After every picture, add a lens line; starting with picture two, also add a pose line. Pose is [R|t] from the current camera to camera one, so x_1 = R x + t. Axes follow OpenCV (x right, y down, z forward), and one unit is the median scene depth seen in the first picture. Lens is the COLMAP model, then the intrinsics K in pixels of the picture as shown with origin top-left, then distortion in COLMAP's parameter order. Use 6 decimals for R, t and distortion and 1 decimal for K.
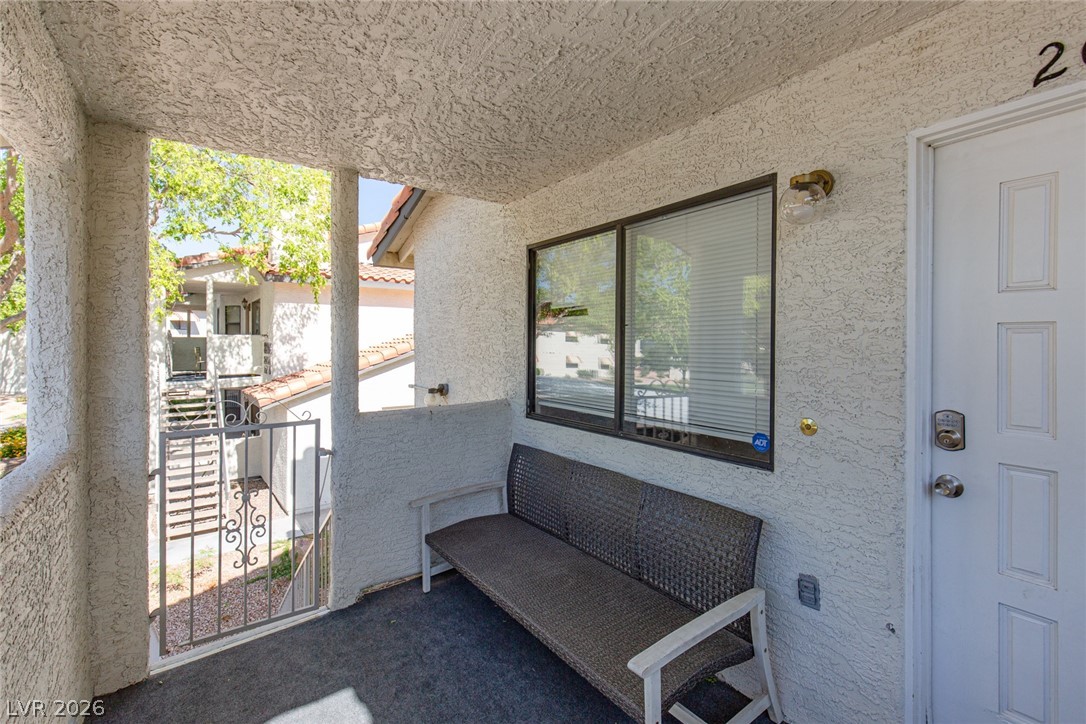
lens RADIAL K [[485.9, 0, 542.9], [0, 485.9, 345.7], [0, 0, 1]] dist [0.002865, 0.000113]
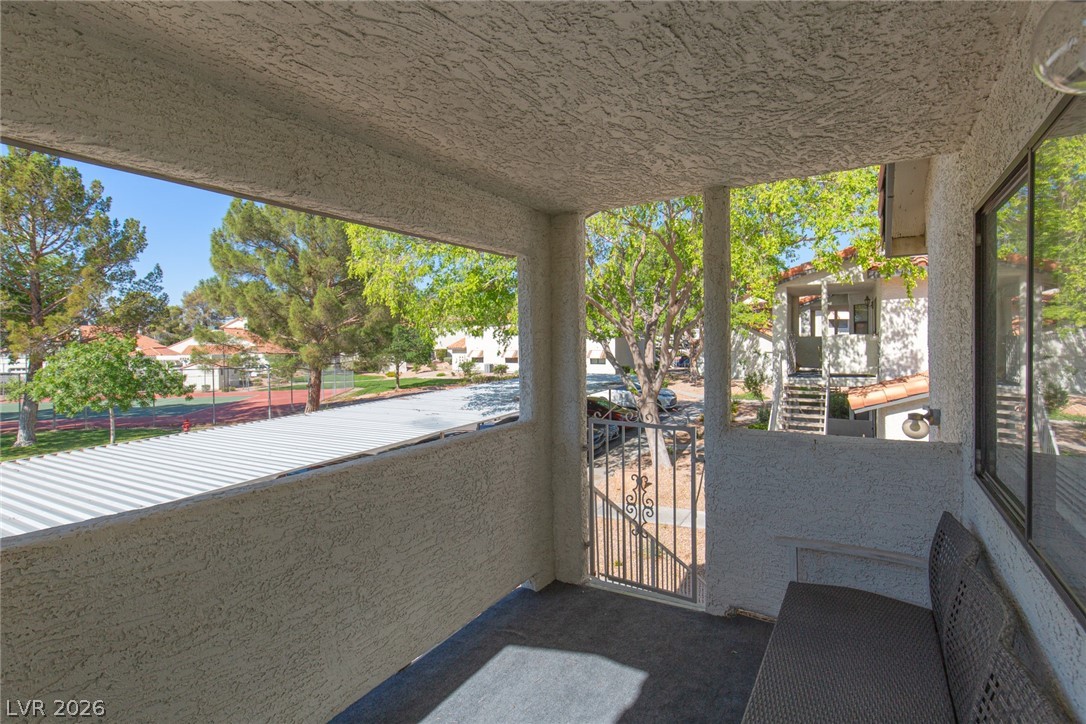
lens RADIAL K [[485.9, 0, 542.9], [0, 485.9, 345.7], [0, 0, 1]] dist [0.002865, 0.000113]
pose [[0.387238, 0.004309, -0.921970, 0.408265], [0.001041, 0.999986, 0.005110, -0.036757], [0.921979, -0.002939, 0.387228, 0.276754]]
